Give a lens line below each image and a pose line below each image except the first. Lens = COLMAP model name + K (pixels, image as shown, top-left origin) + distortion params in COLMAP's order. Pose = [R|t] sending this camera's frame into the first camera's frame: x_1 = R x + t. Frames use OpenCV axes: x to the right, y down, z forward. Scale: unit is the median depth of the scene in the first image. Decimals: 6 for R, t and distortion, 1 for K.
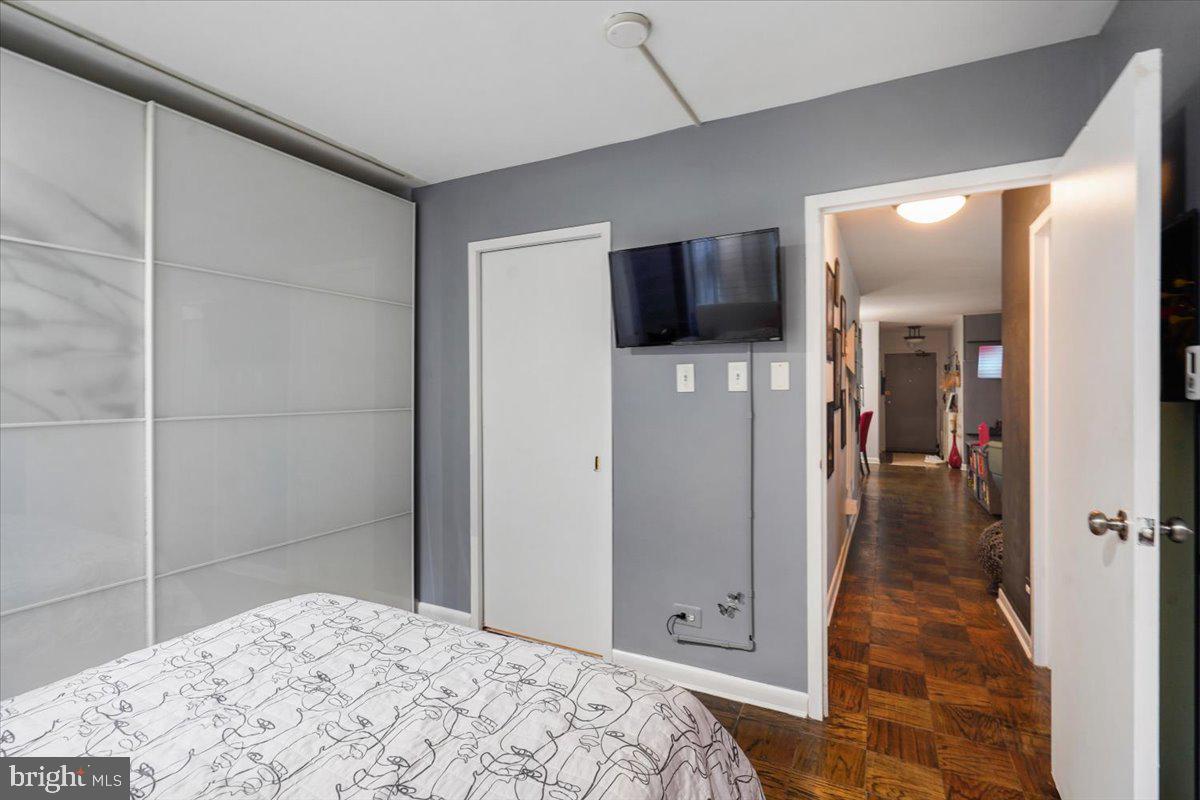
lens RADIAL K [[552.0, 0, 590.5], [0, 552.0, 393.5], [0, 0, 1]] dist [0.002105, 0.000128]
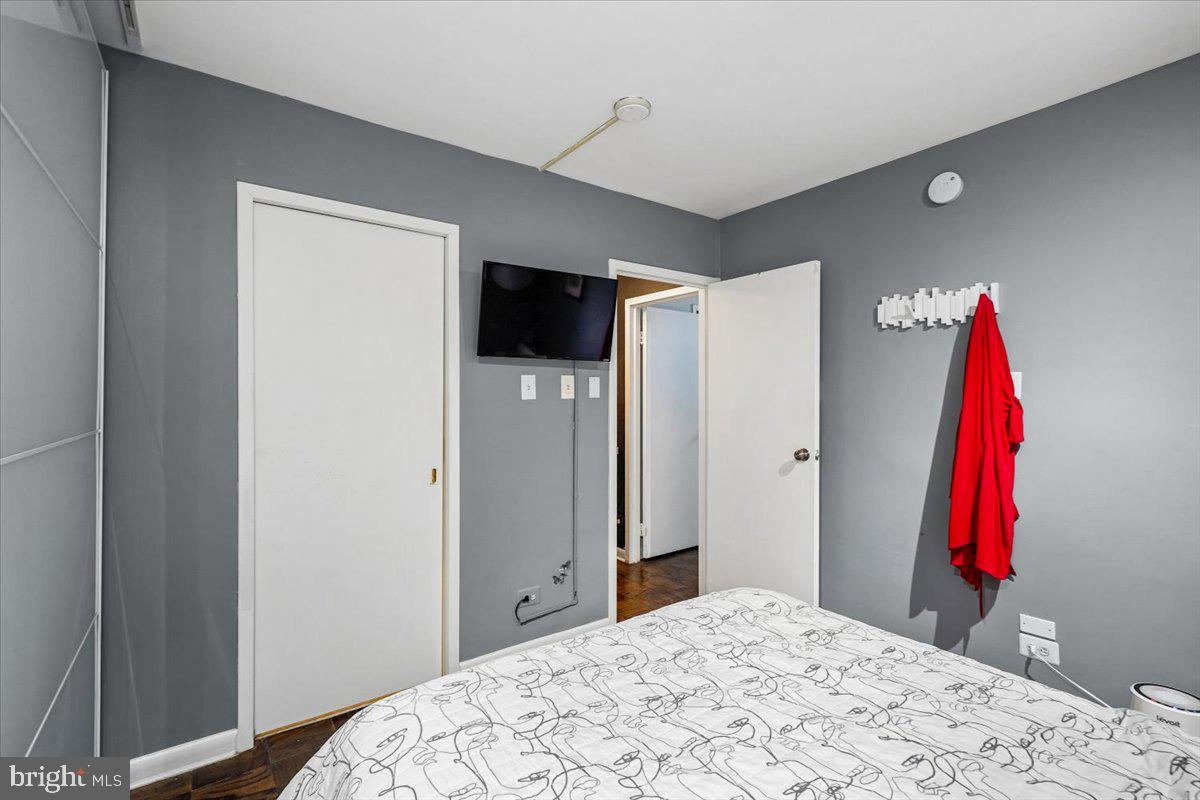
lens RADIAL K [[552.0, 0, 589.6], [0, 552.0, 399.0], [0, 0, 1]] dist [0.002105, 0.000128]
pose [[0.444748, 0.000834, 0.895655, -0.840411], [0.007590, 0.999960, -0.004699, 0.002715], [-0.895624, 0.008888, 0.444724, 0.409506]]
